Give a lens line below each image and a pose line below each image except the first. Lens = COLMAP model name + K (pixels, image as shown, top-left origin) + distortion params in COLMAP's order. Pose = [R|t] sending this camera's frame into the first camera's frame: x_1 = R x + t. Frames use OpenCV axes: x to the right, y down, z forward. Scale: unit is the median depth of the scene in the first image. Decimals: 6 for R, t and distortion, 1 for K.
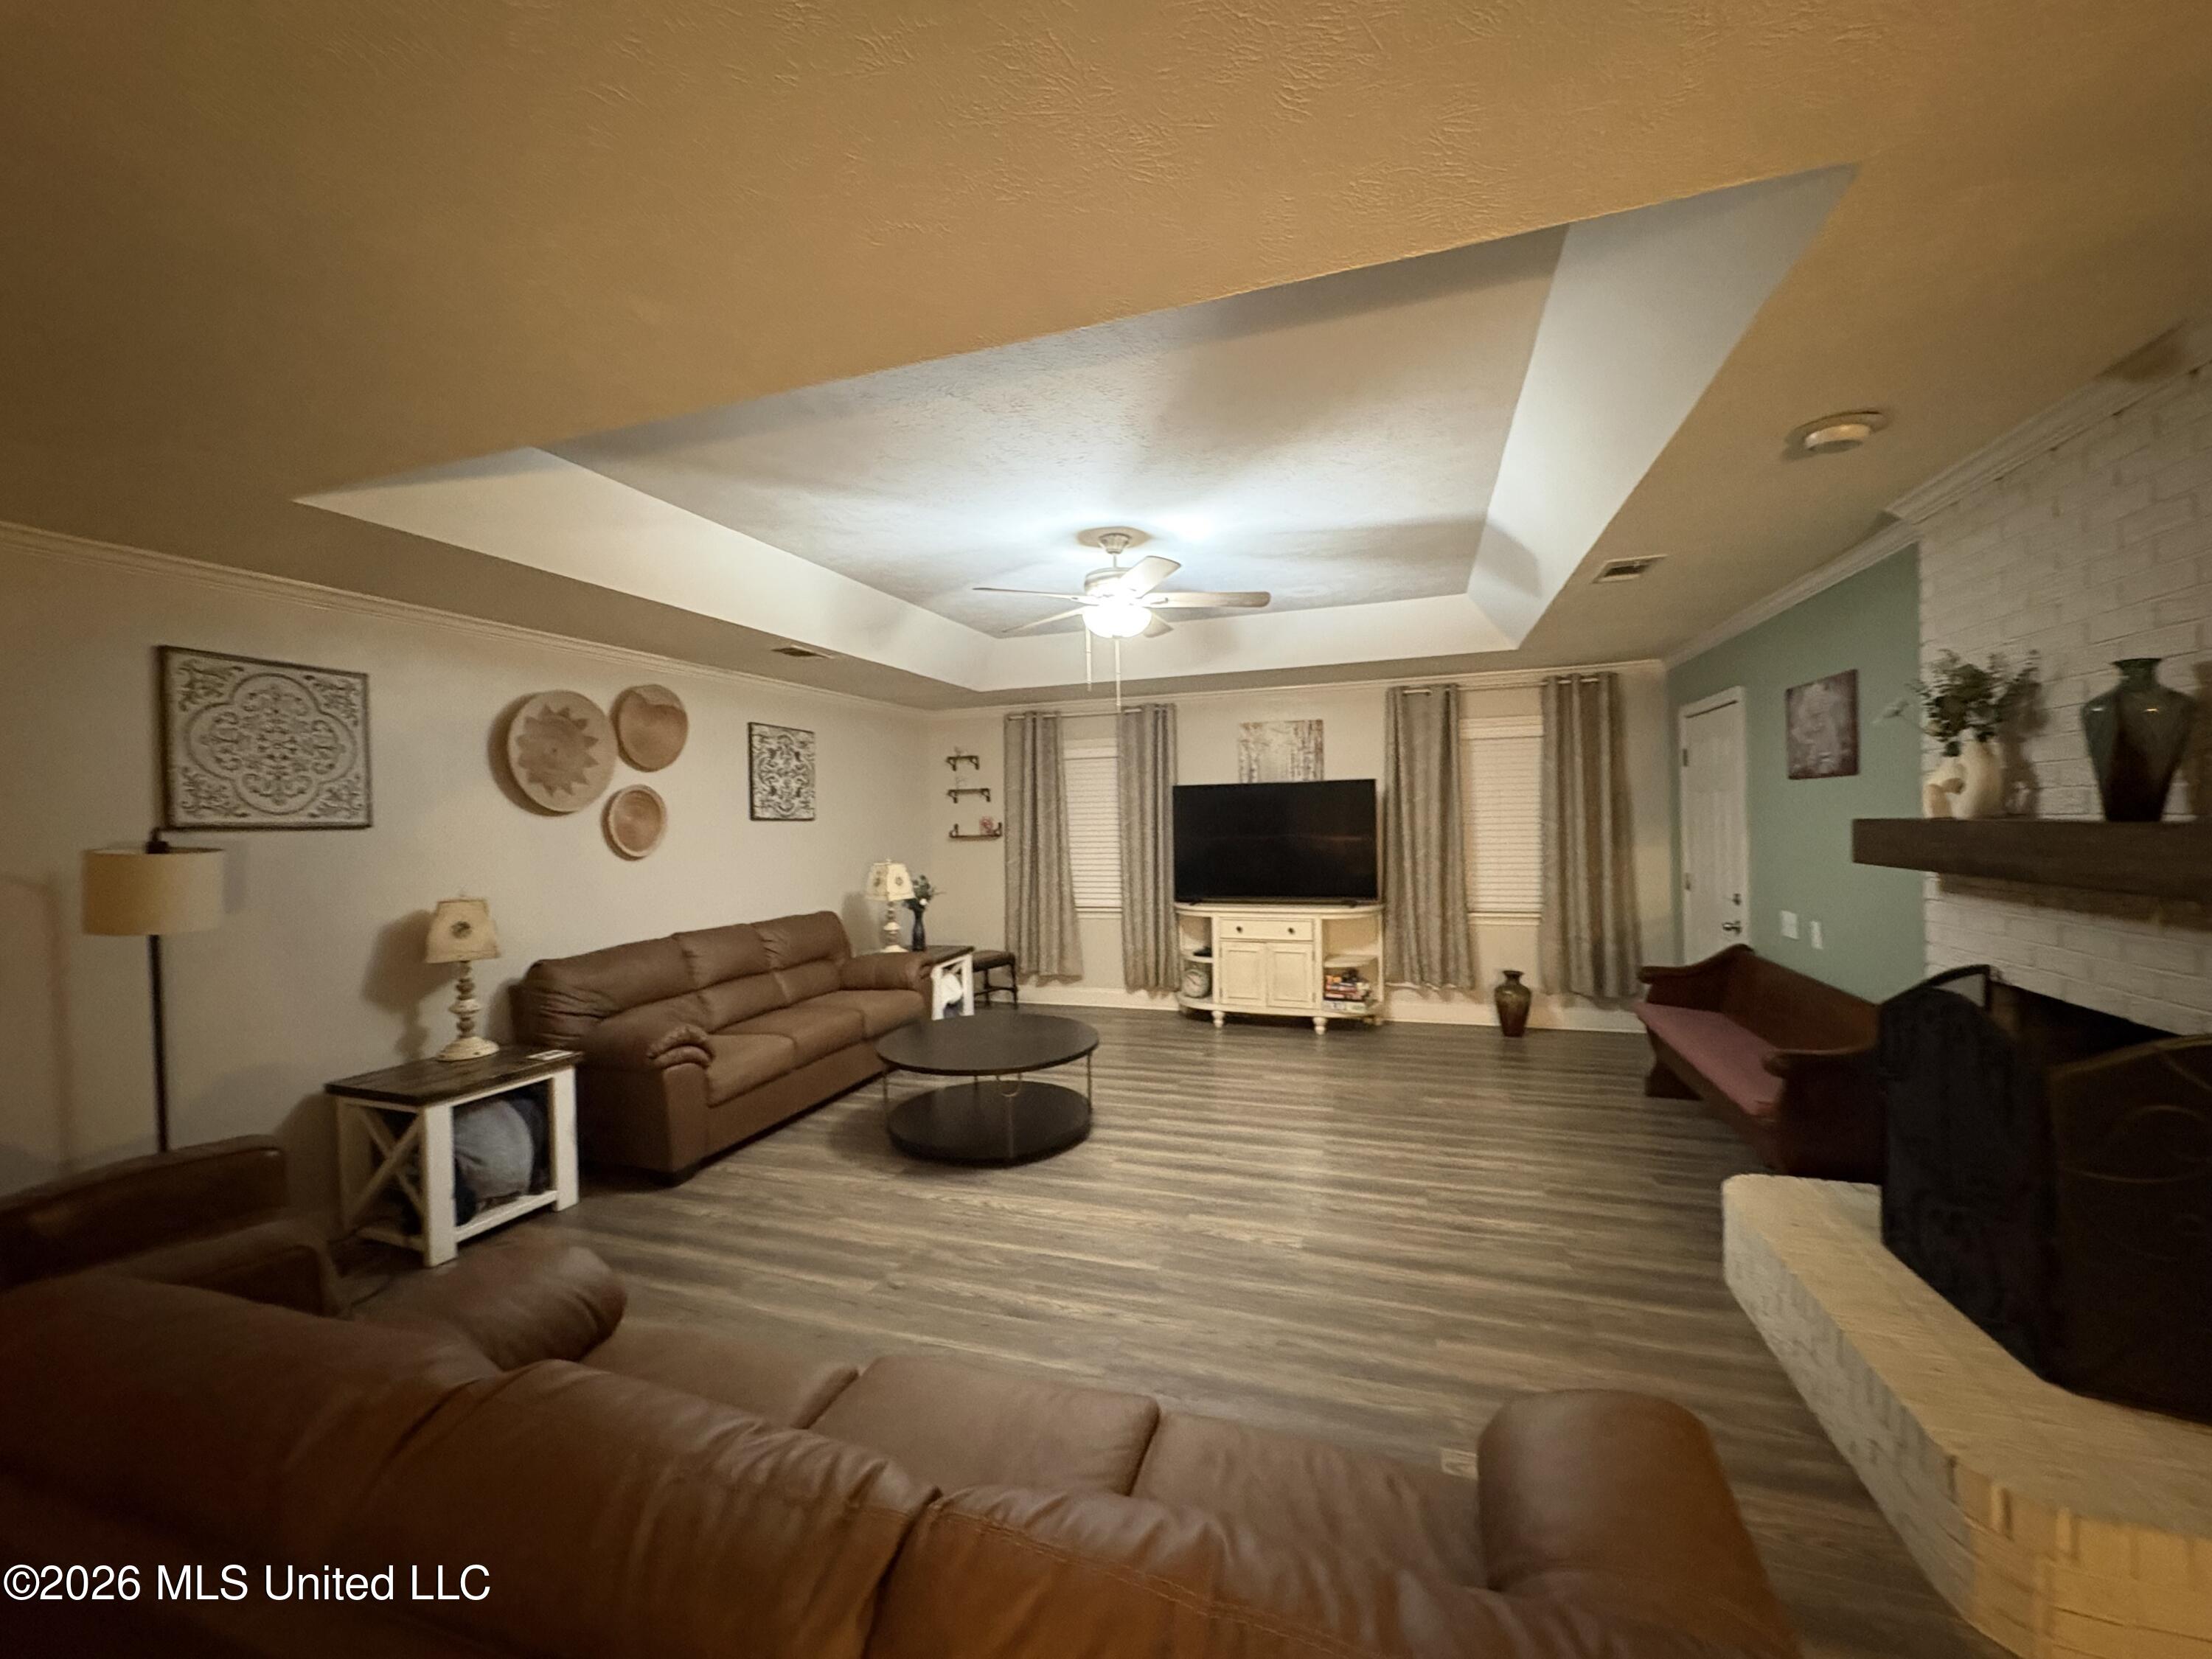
lens RADIAL K [[882.9, 0, 1103.2], [0, 882.9, 829.6], [0, 0, 1]] dist [0.000148, 0.000470]
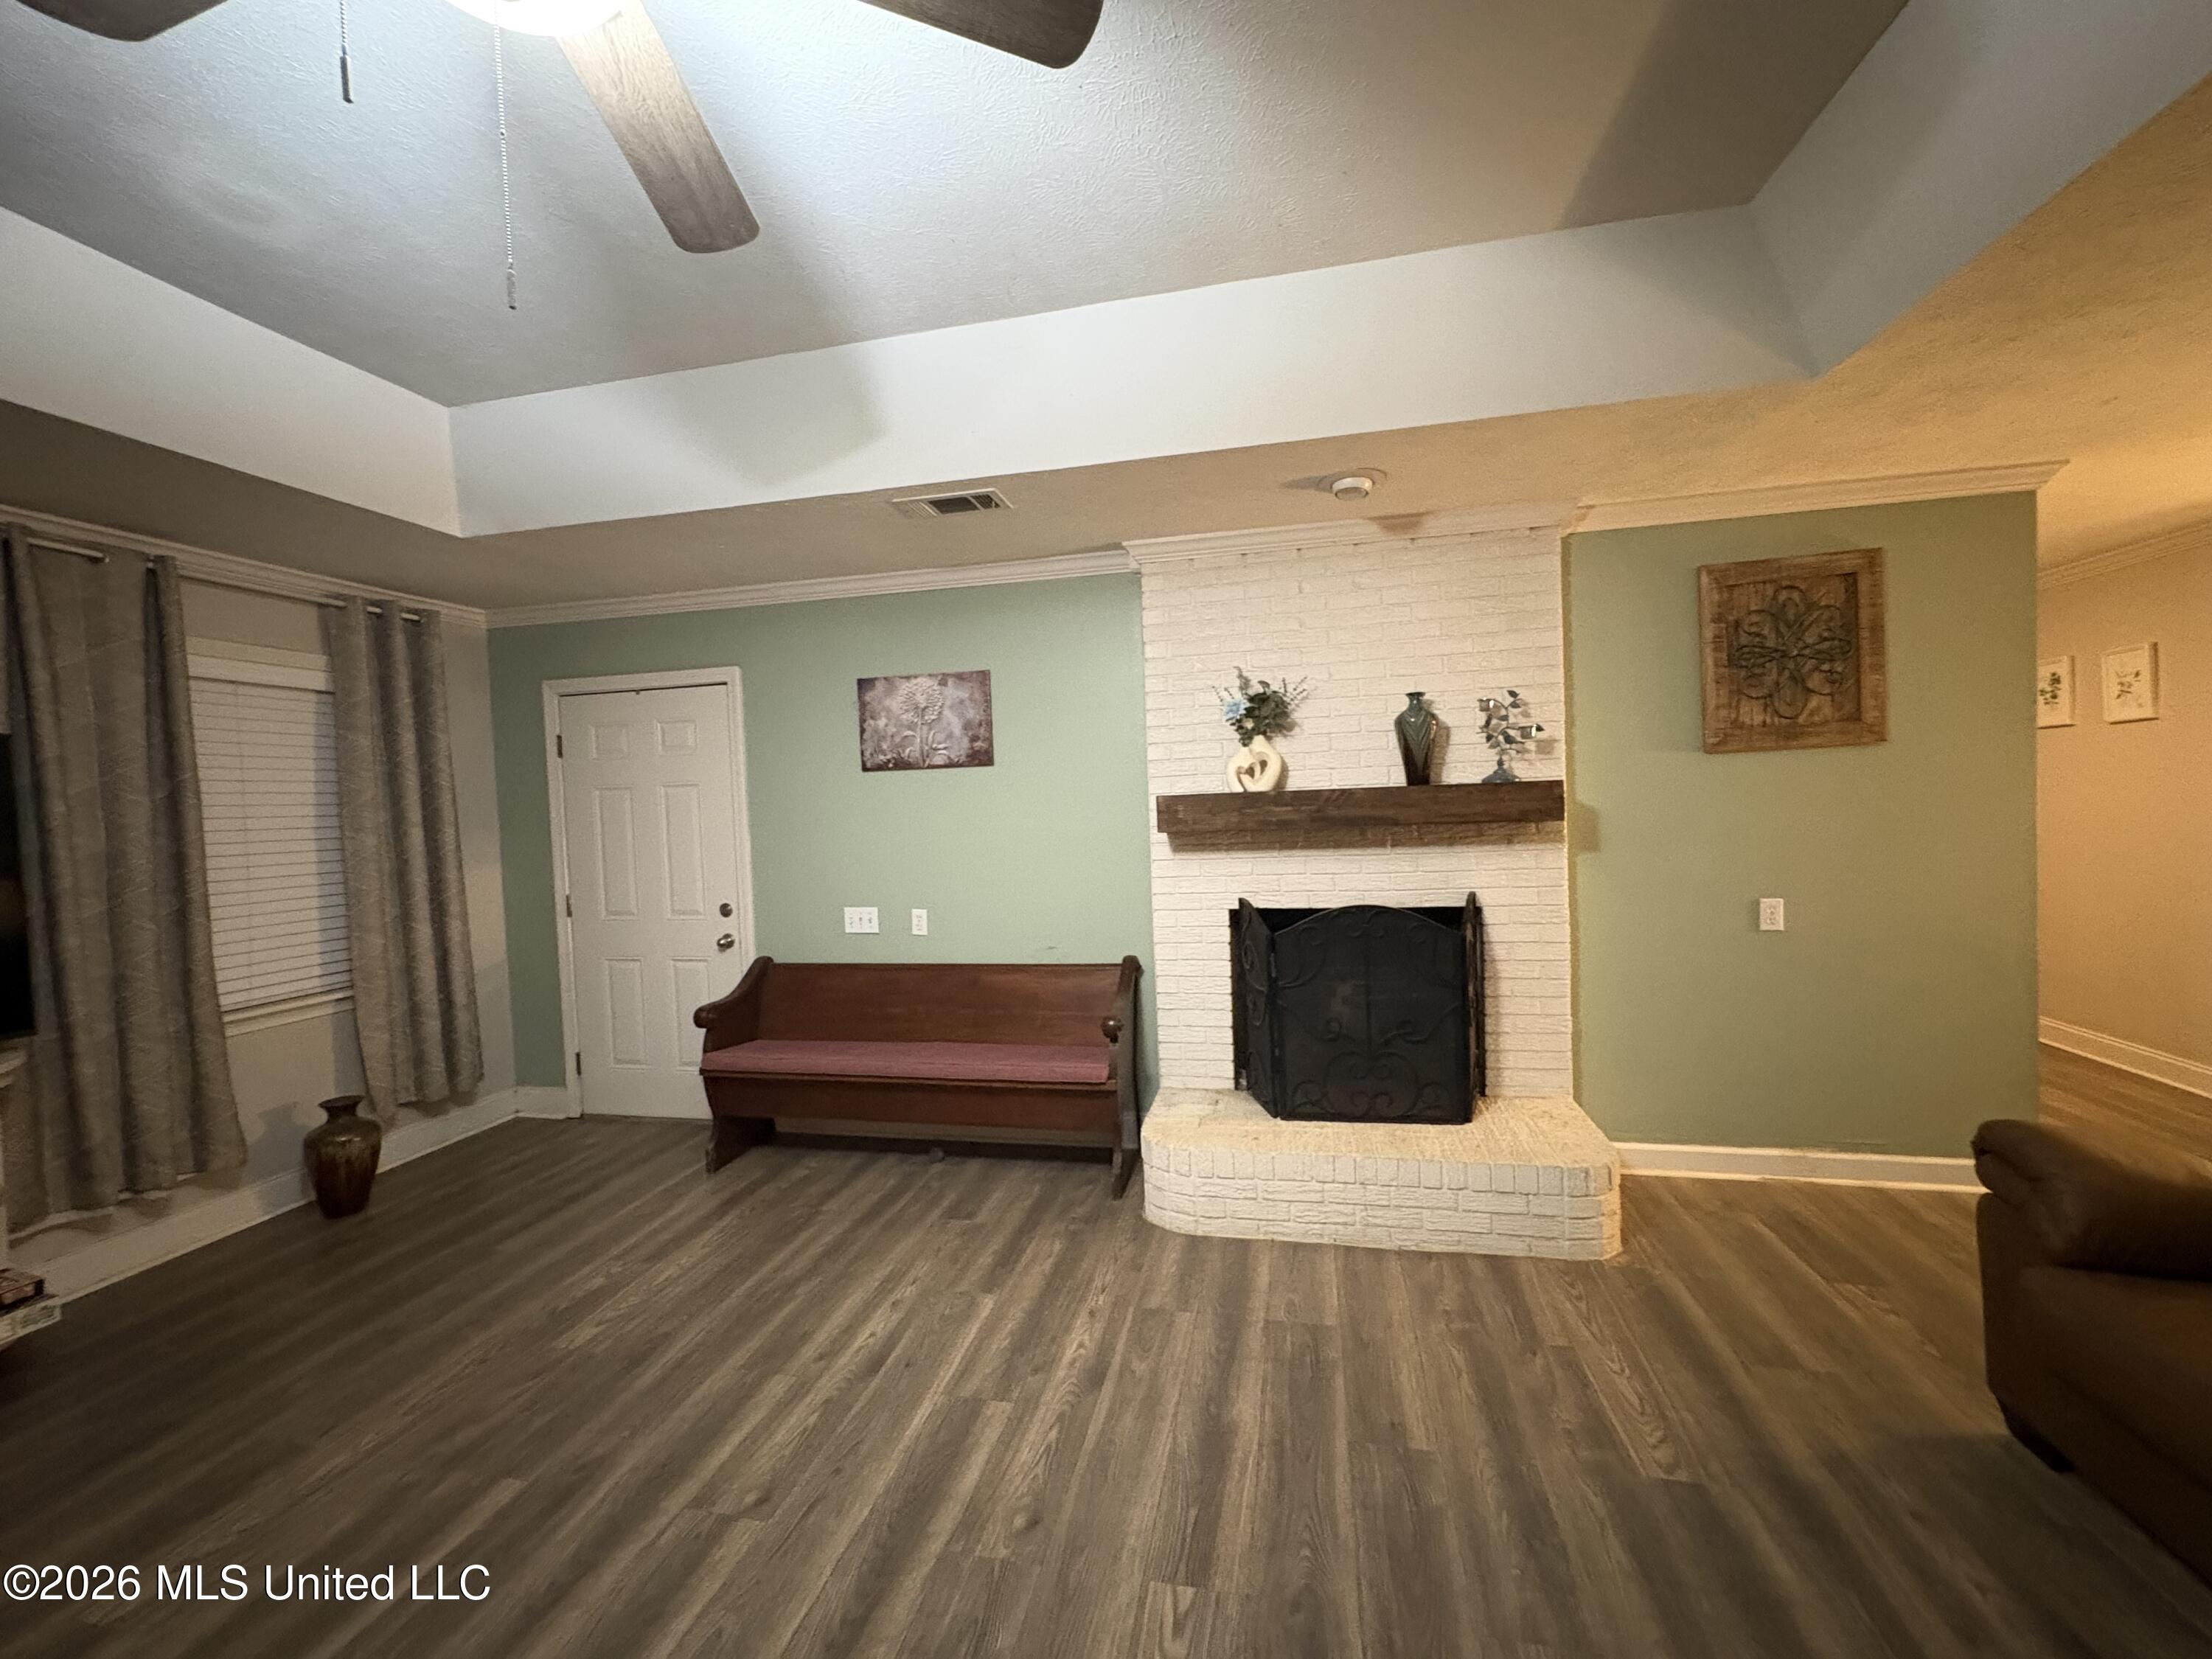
lens RADIAL K [[882.9, 0, 1103.2], [0, 882.9, 829.6], [0, 0, 1]] dist [0.000148, 0.000470]
pose [[-0.111445, -0.004472, 0.993761, -0.230498], [0.052497, 0.998567, 0.010380, 0.012095], [-0.992383, 0.053327, -0.111050, 0.862584]]
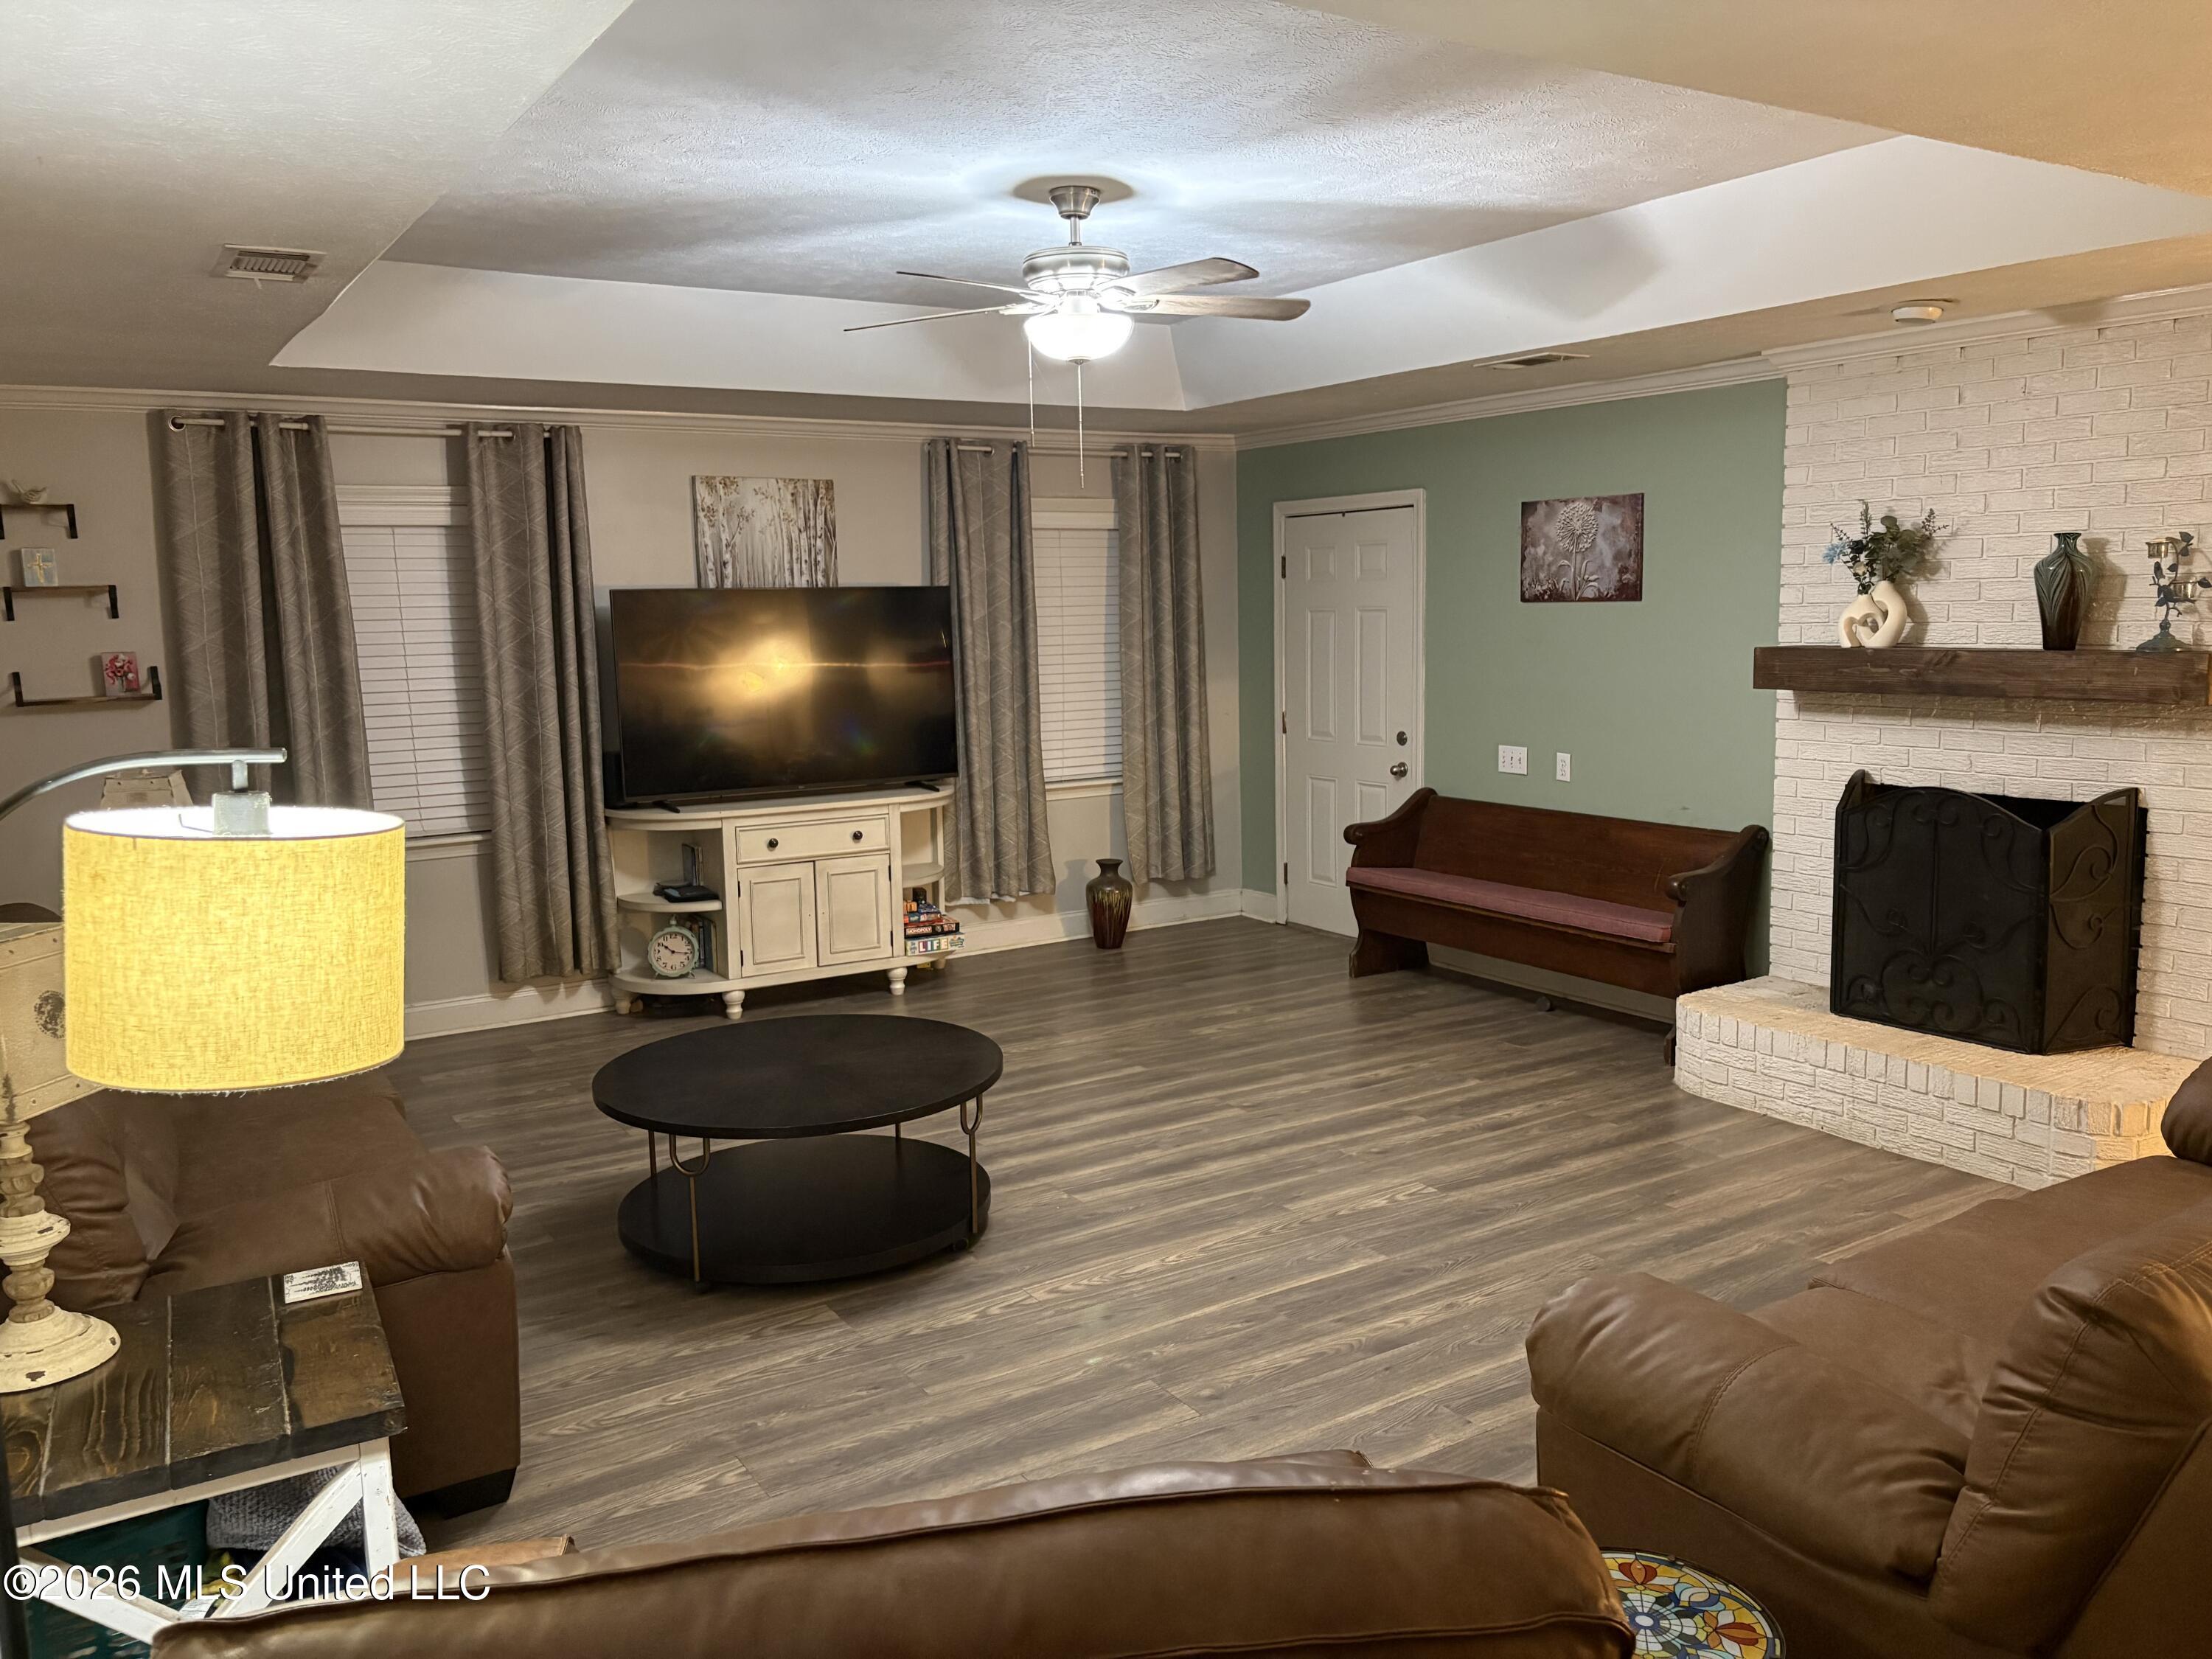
lens RADIAL K [[1671.6, 0, 1106.0], [0, 1671.6, 829.5], [0, 0, 1]] dist [0.050781, -0.057142]
pose [[0.625847, -0.098562, 0.773693, -0.890366], [0.017059, 0.993476, 0.112762, -0.026018], [-0.779759, -0.057373, 0.623445, 0.235925]]
